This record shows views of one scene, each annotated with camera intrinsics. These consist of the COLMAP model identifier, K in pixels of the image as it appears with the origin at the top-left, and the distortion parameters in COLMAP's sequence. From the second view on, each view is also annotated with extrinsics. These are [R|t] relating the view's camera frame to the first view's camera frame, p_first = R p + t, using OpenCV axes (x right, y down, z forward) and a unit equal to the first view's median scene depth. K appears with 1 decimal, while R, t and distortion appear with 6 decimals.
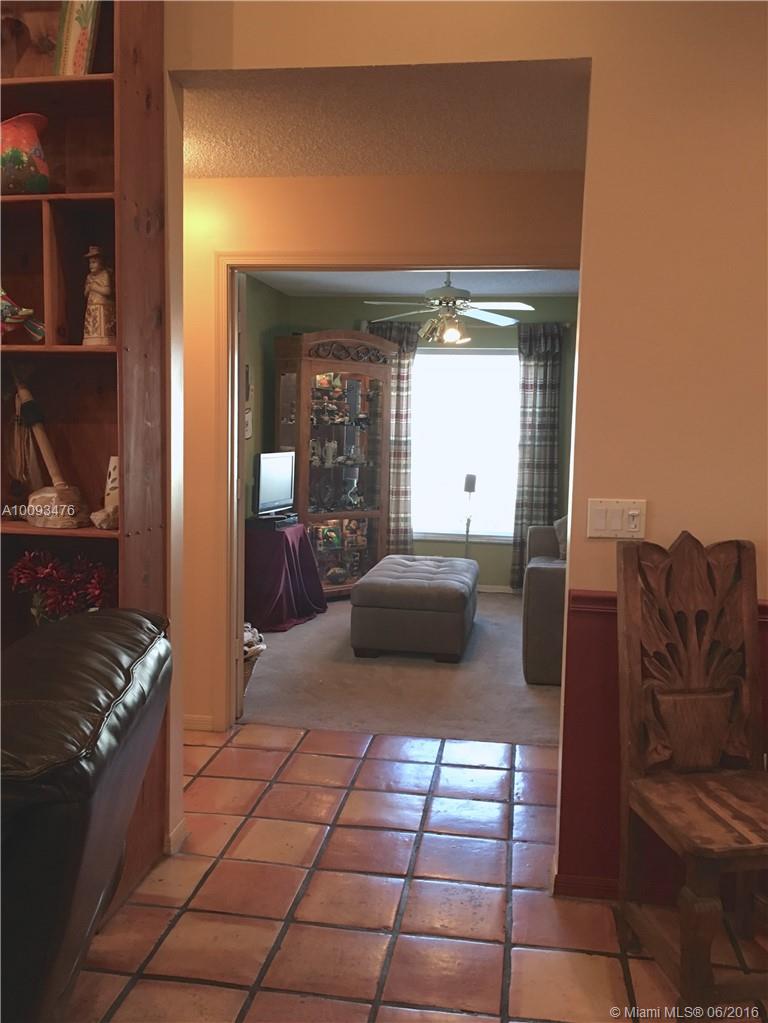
lens RADIAL K [[881.9, 0, 402.1], [0, 881.9, 513.2], [0, 0, 1]] dist [0.102965, -0.147740]
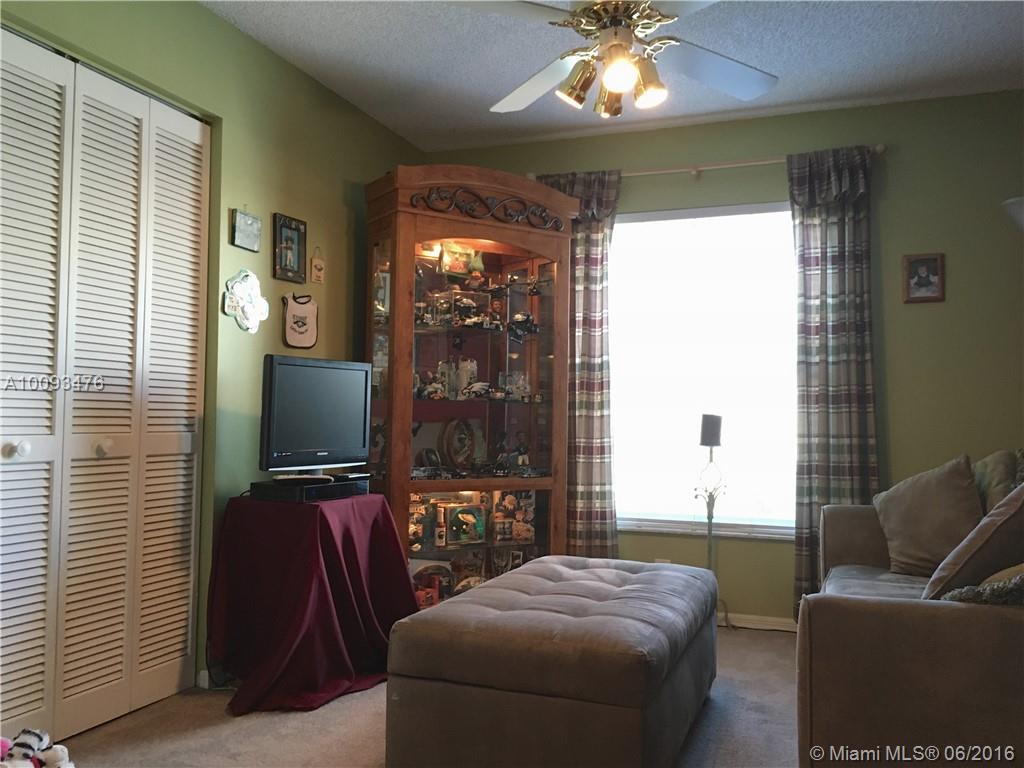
lens RADIAL K [[882.8, 0, 515.3], [0, 882.8, 378.4], [0, 0, 1]] dist [0.102965, -0.147740]
pose [[0.980316, -0.022446, -0.196155, 0.066096], [-0.007507, 0.988560, -0.150638, 0.019952], [0.197293, 0.149146, 0.968933, 0.411812]]
